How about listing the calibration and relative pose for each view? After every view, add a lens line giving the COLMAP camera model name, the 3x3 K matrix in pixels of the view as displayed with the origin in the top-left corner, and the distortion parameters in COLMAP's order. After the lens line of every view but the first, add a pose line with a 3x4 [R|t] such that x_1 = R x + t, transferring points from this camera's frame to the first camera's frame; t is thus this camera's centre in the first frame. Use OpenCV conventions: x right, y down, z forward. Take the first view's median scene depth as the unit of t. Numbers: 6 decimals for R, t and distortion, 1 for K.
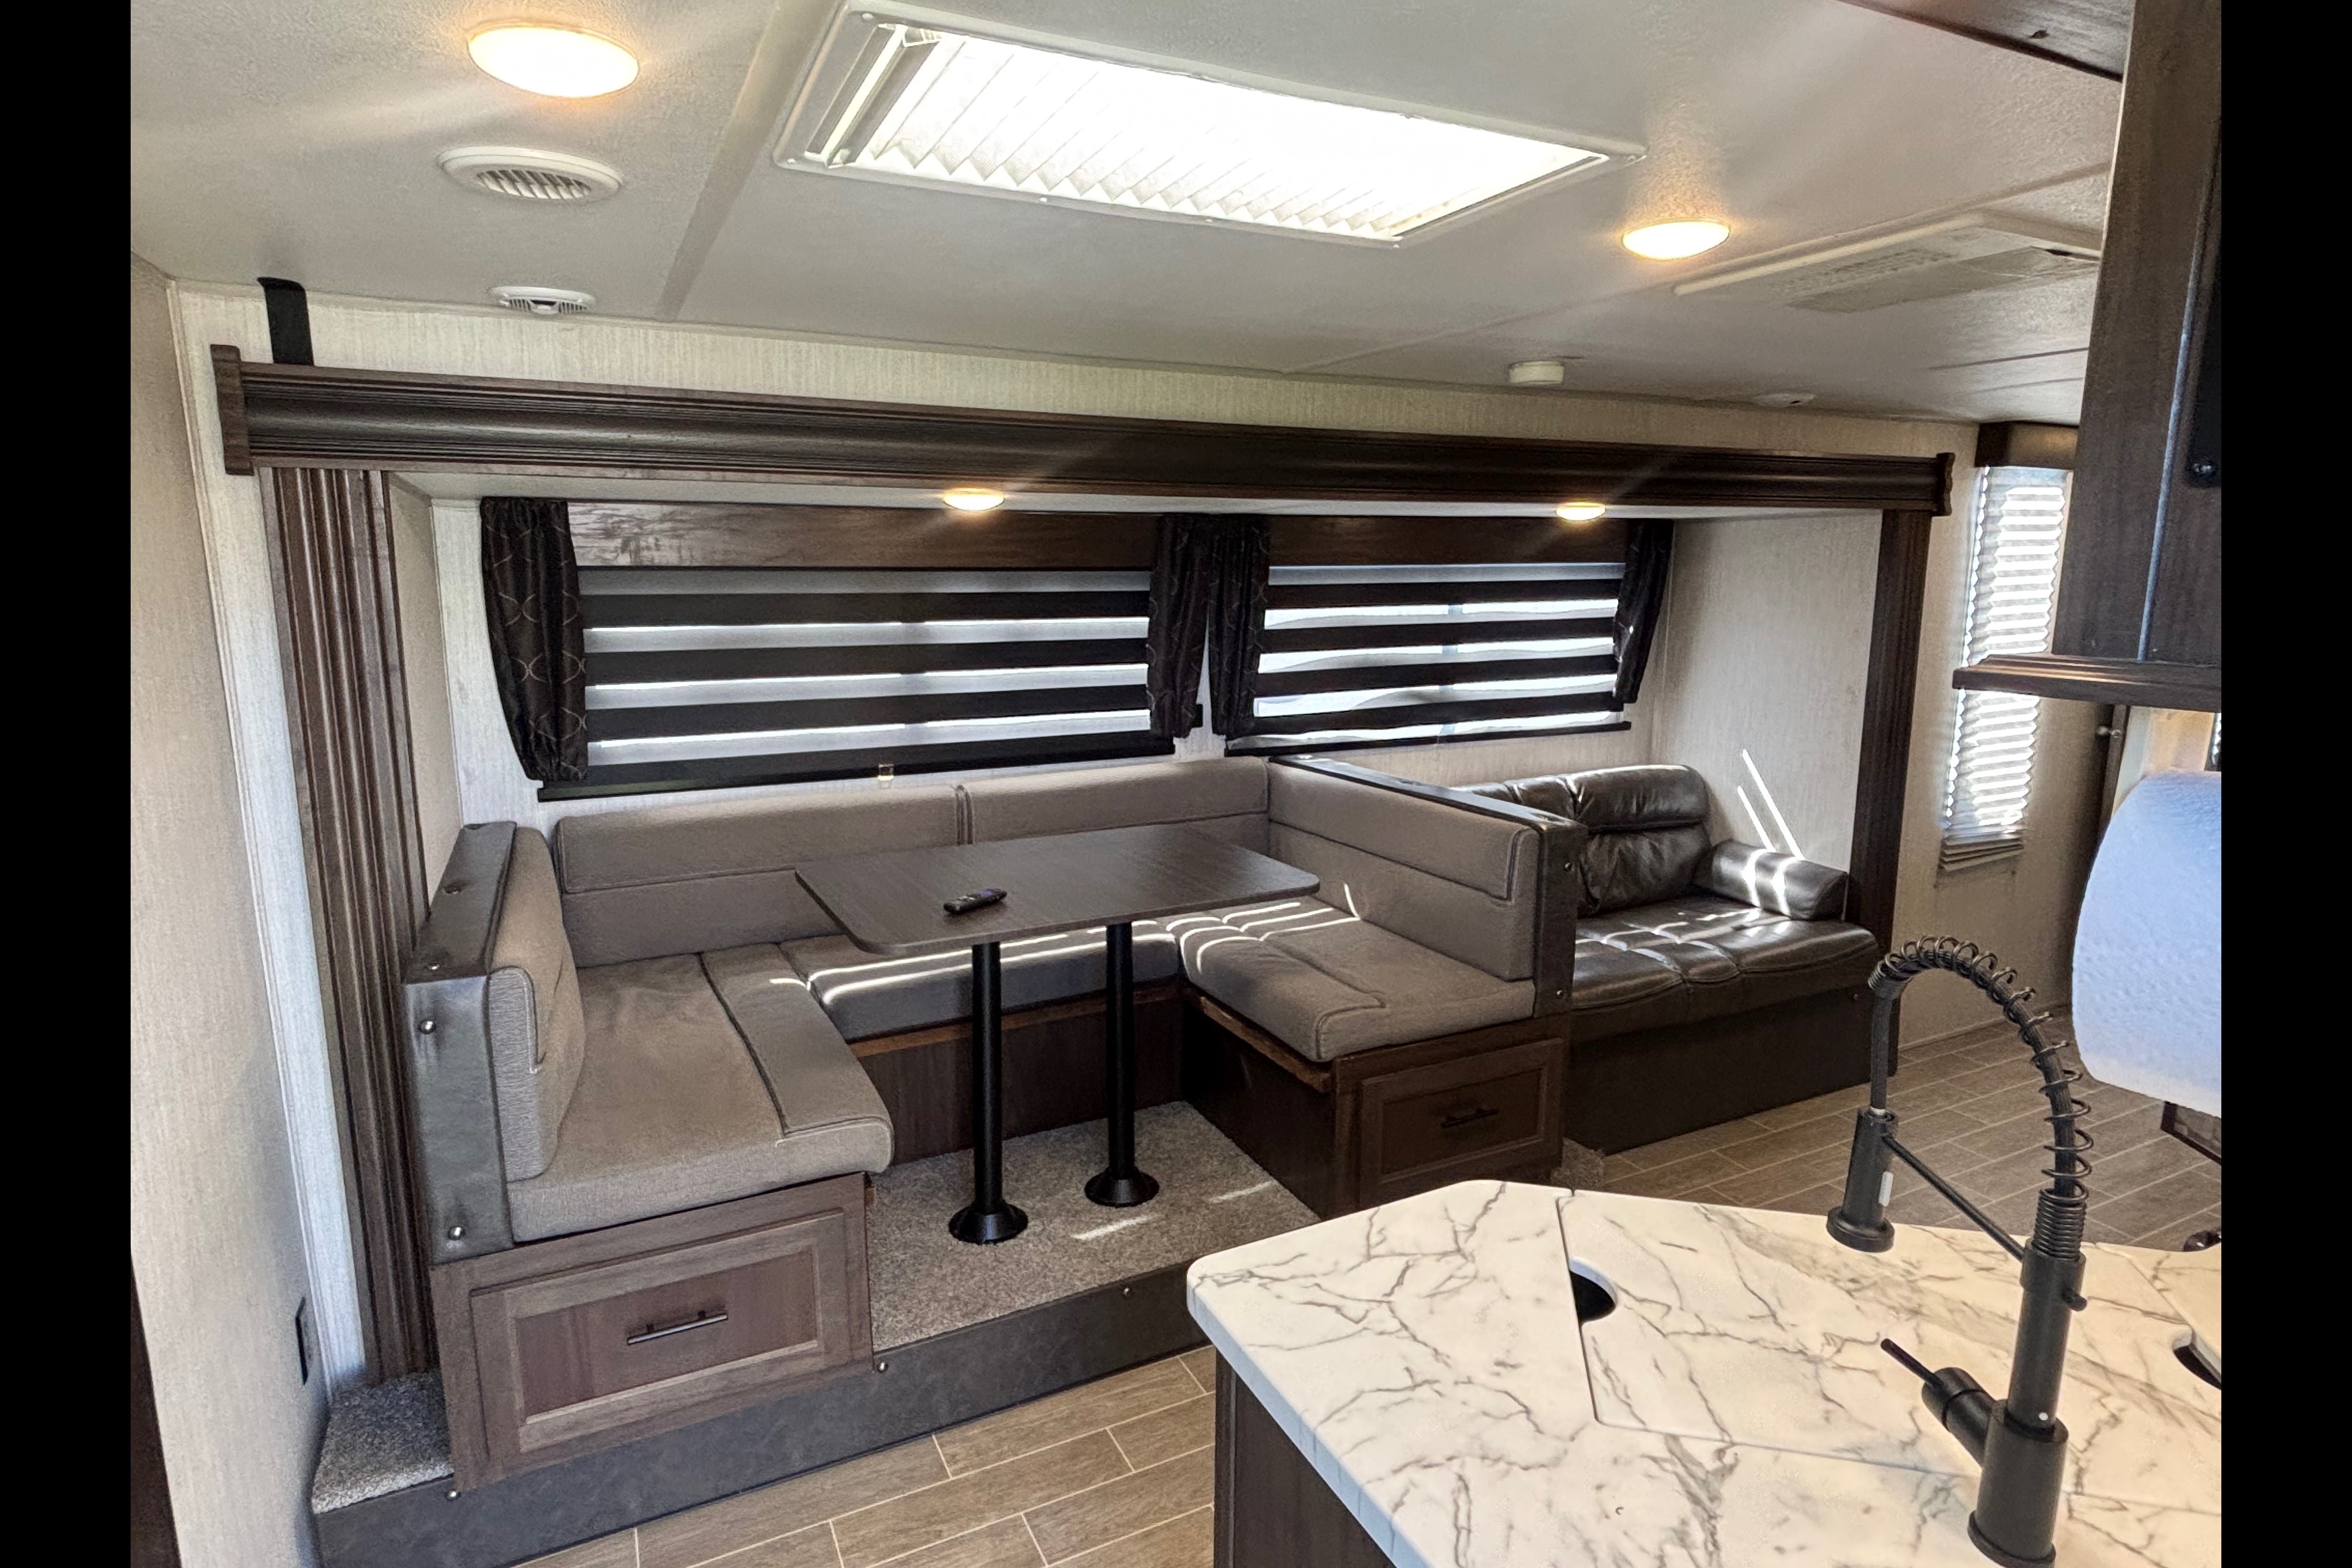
lens RADIAL K [[1207.9, 0, 1166.2], [0, 1207.9, 778.3], [0, 0, 1]] dist [-0.005025, -0.001101]
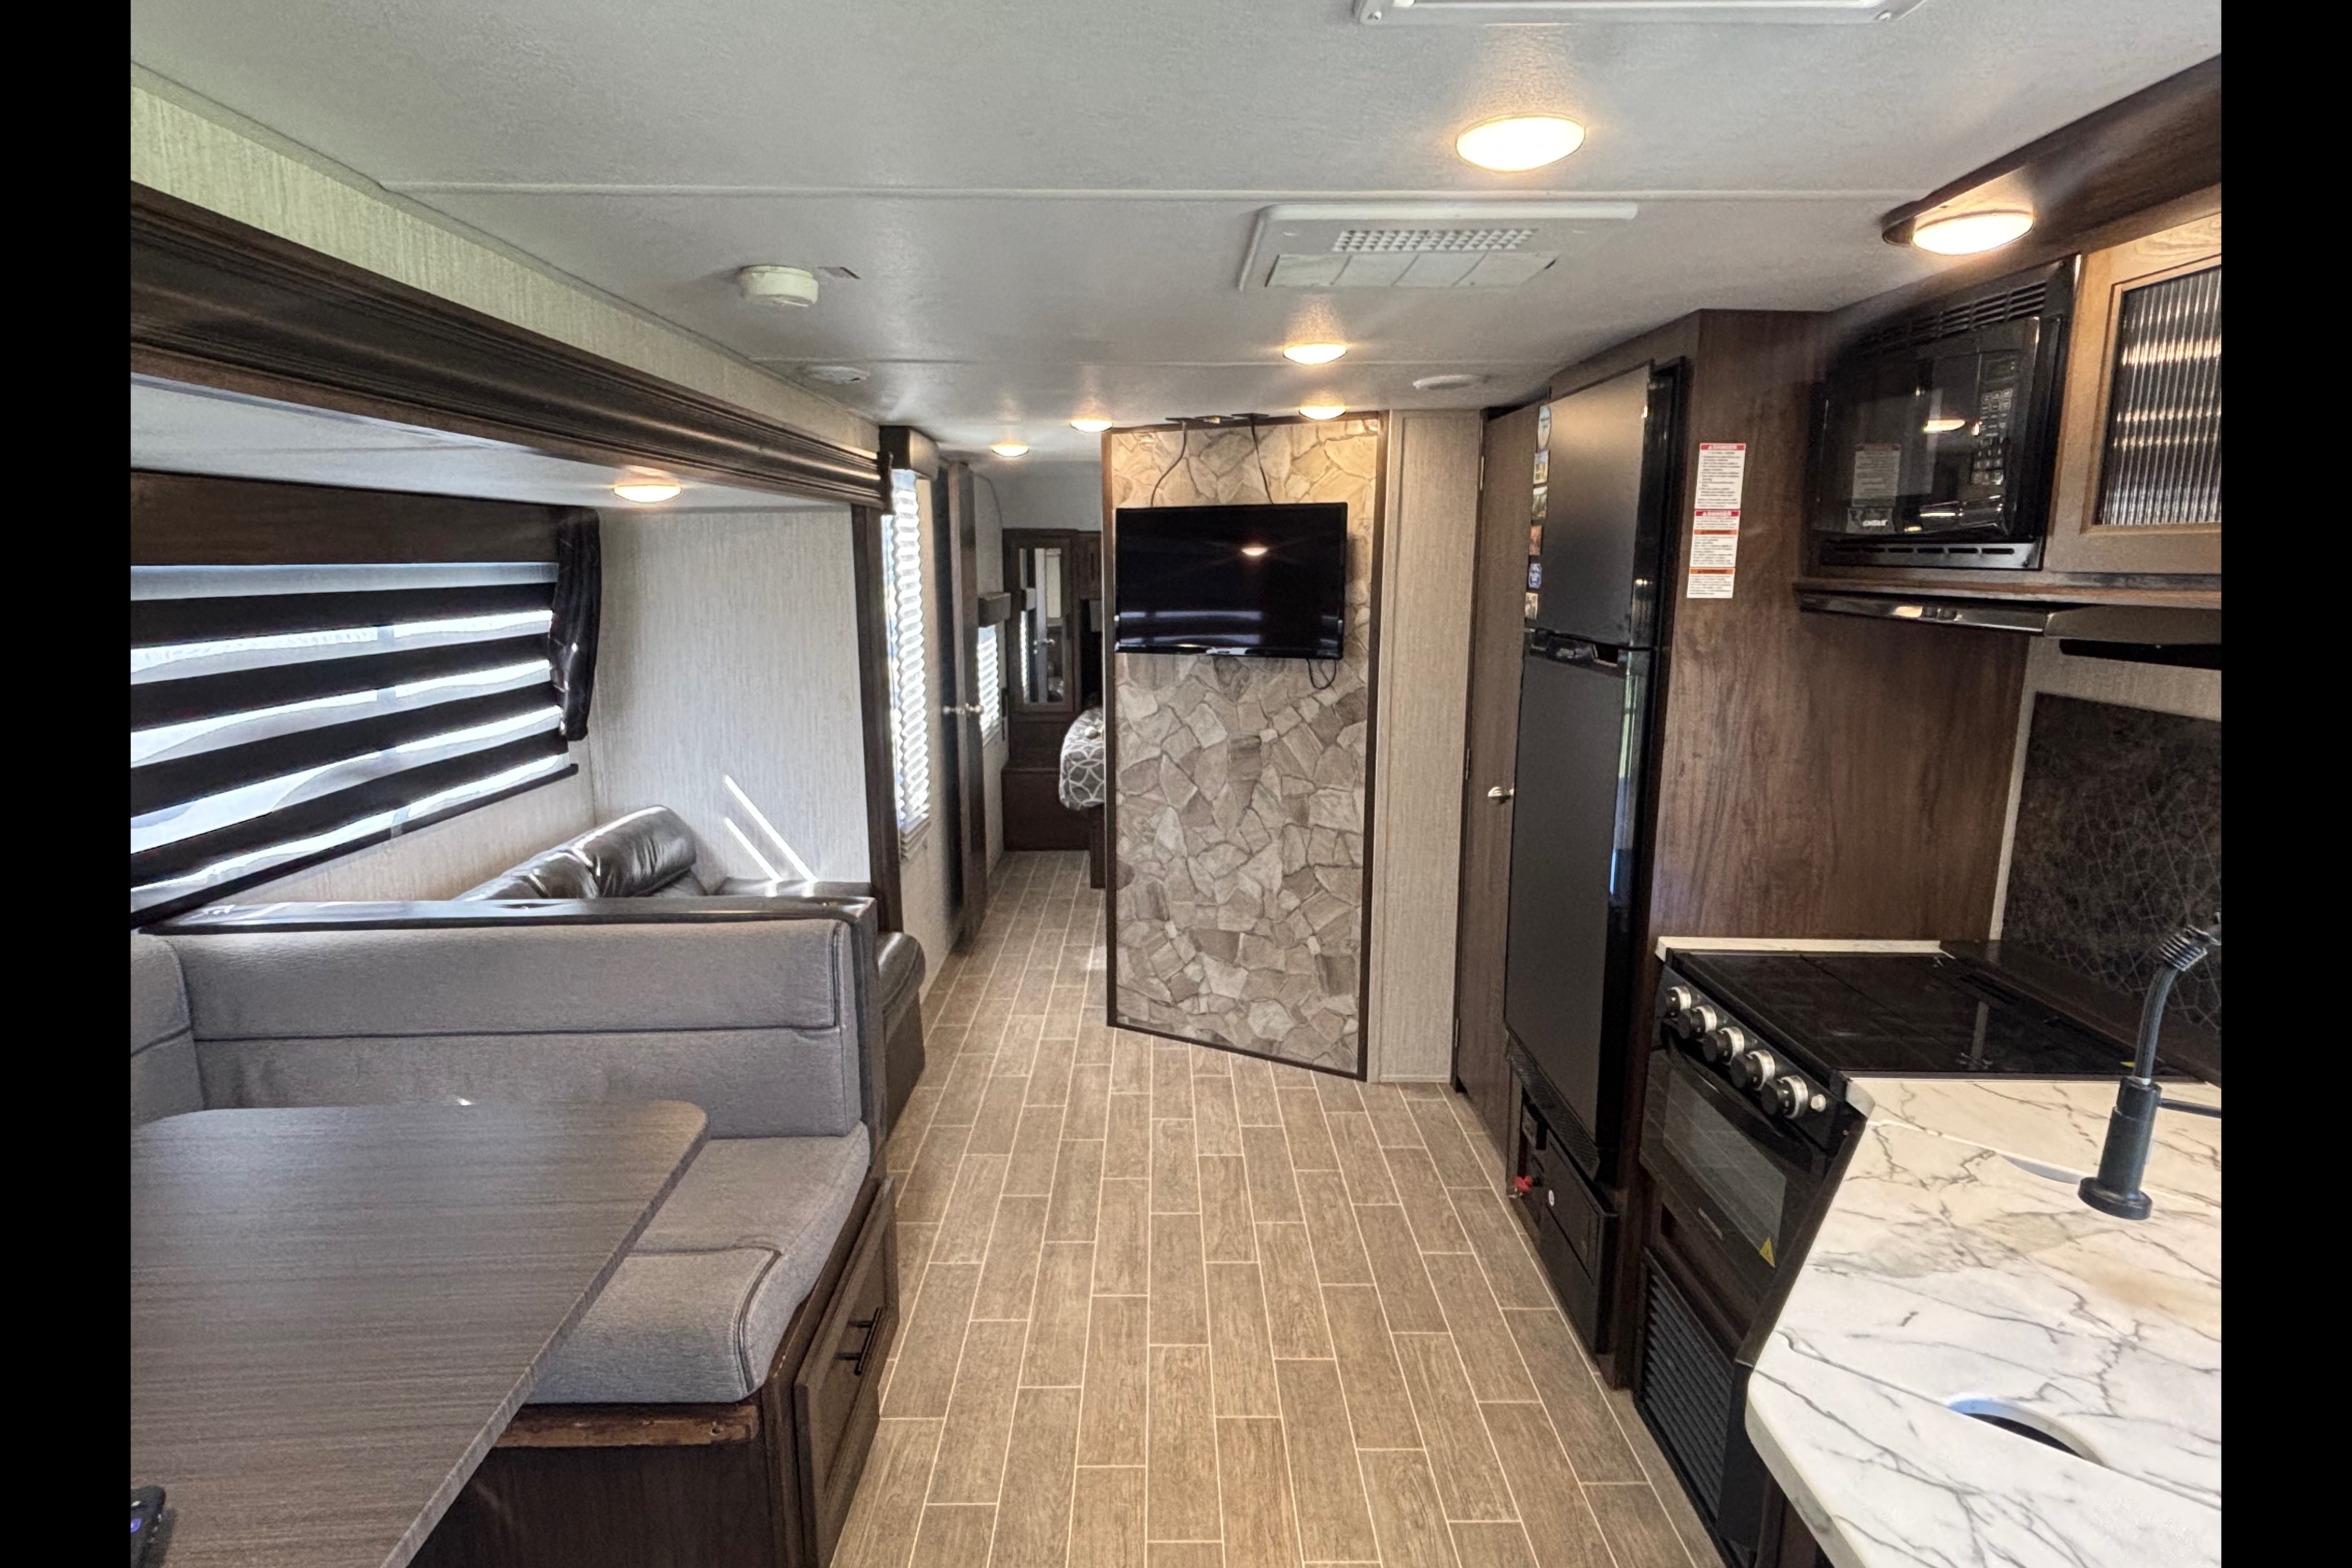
lens RADIAL K [[1207.9, 0, 1171.2], [0, 1207.9, 789.0], [0, 0, 1]] dist [-0.005025, -0.001101]
pose [[0.431670, -0.164676, 0.886872, -0.164860], [0.164414, 0.981088, 0.102145, -0.052519], [-0.886921, 0.101721, 0.450581, 0.334596]]
